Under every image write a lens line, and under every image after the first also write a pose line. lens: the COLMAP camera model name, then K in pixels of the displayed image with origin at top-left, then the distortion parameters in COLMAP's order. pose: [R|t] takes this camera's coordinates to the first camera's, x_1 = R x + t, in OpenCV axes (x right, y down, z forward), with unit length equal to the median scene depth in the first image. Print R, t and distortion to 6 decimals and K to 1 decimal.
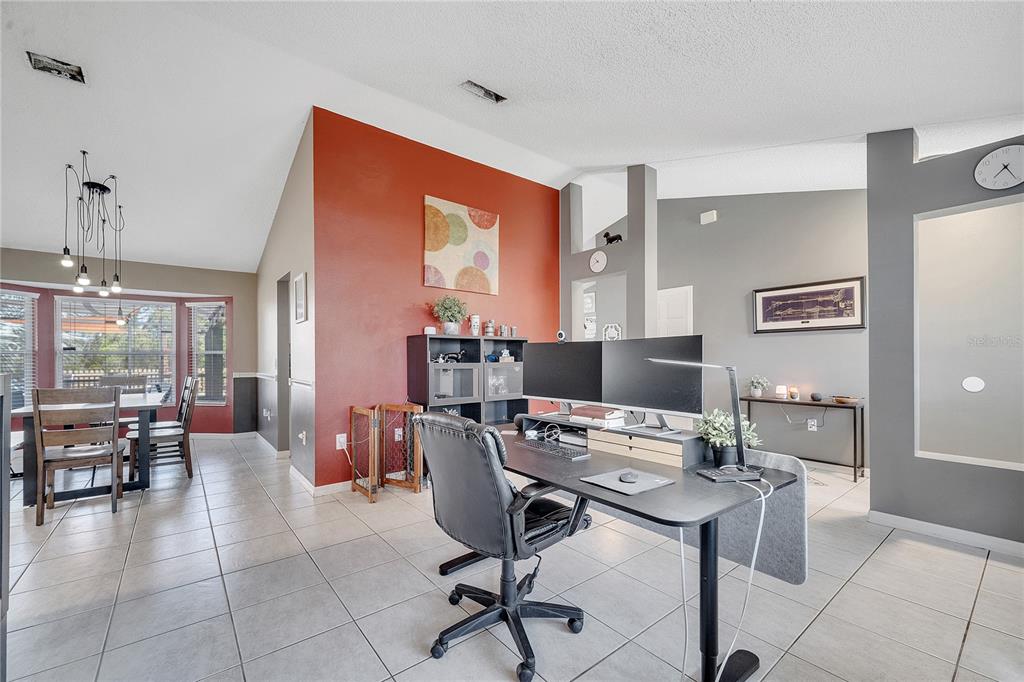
lens RADIAL K [[424.8, 0, 509.9], [0, 424.8, 351.6], [0, 0, 1]] dist [-0.005053, -0.000644]
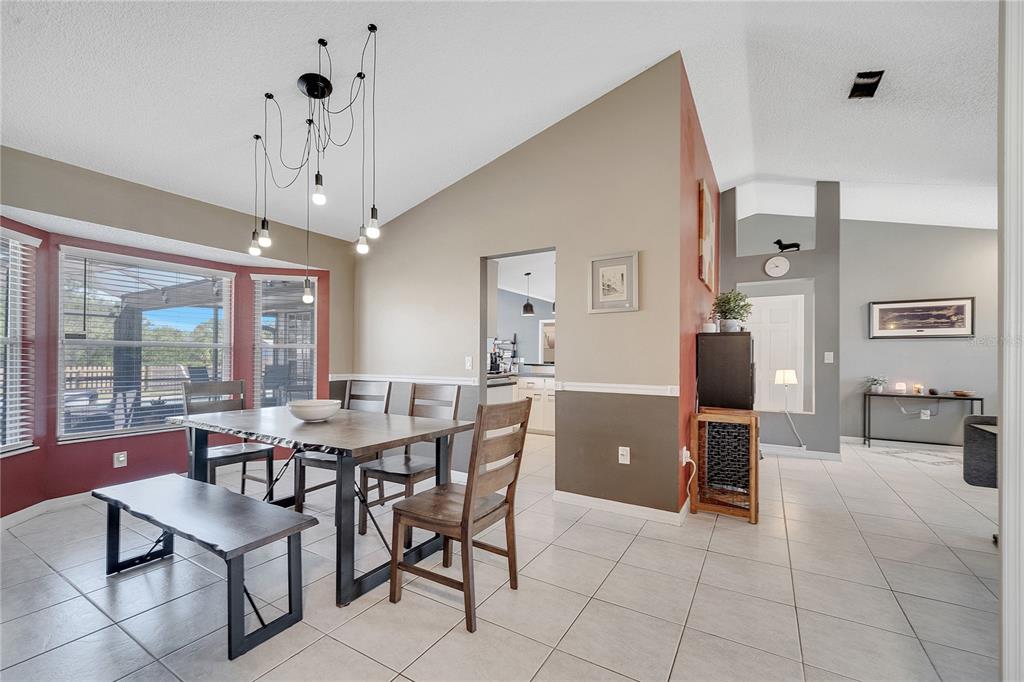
lens RADIAL K [[424.8, 0, 513.0], [0, 424.8, 349.5], [0, 0, 1]] dist [-0.005053, -0.000644]
pose [[0.935606, 0.015277, 0.352715, -0.855506], [-0.015224, 0.999880, -0.002925, 0.006303], [-0.352718, -0.002633, 0.935726, 0.276629]]
